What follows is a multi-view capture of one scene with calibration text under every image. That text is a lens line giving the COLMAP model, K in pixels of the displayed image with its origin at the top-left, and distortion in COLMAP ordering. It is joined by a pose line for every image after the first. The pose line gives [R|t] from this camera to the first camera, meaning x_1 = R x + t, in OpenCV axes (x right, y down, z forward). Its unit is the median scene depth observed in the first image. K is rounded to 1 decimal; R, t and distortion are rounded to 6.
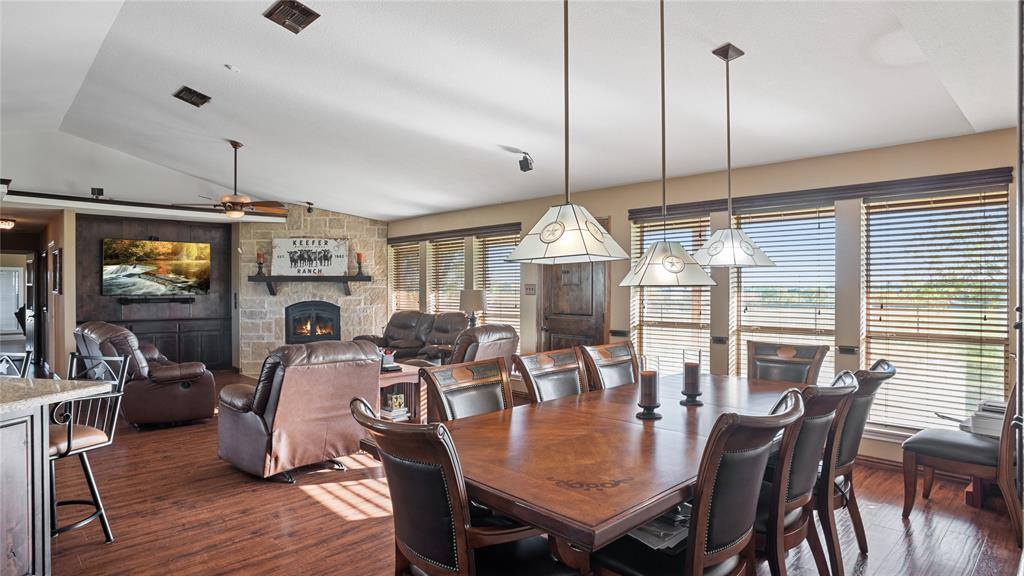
lens RADIAL K [[581.9, 0, 516.1], [0, 581.9, 290.4], [0, 0, 1]] dist [-0.002447, -0.000399]
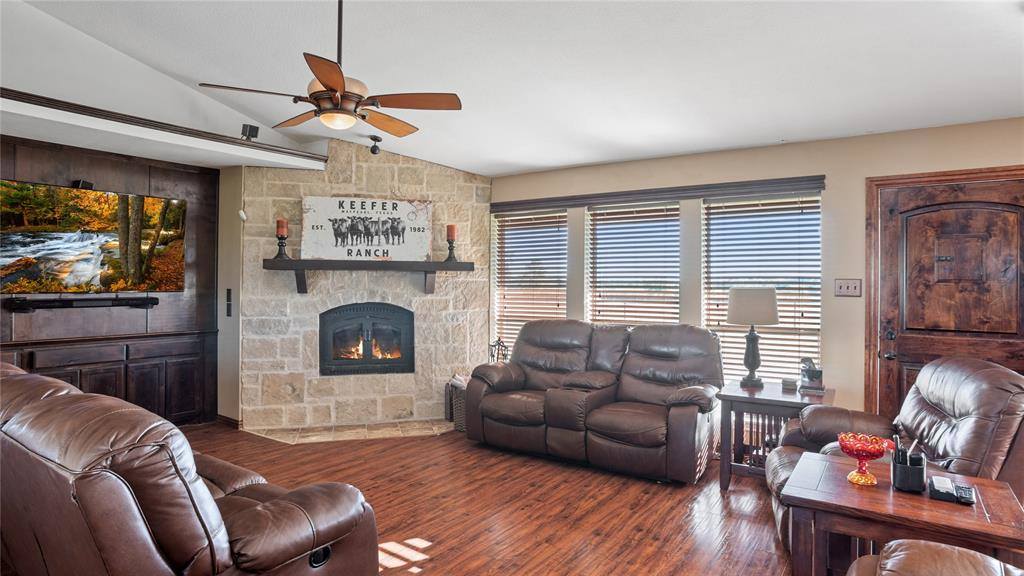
lens RADIAL K [[581.9, 0, 465.7], [0, 581.9, 277.1], [0, 0, 1]] dist [-0.002447, -0.000399]
pose [[0.976408, 0.009220, 0.215737, -0.383424], [-0.006764, 0.999904, -0.012121, -0.001744], [-0.215828, 0.010376, 0.976376, 0.393803]]
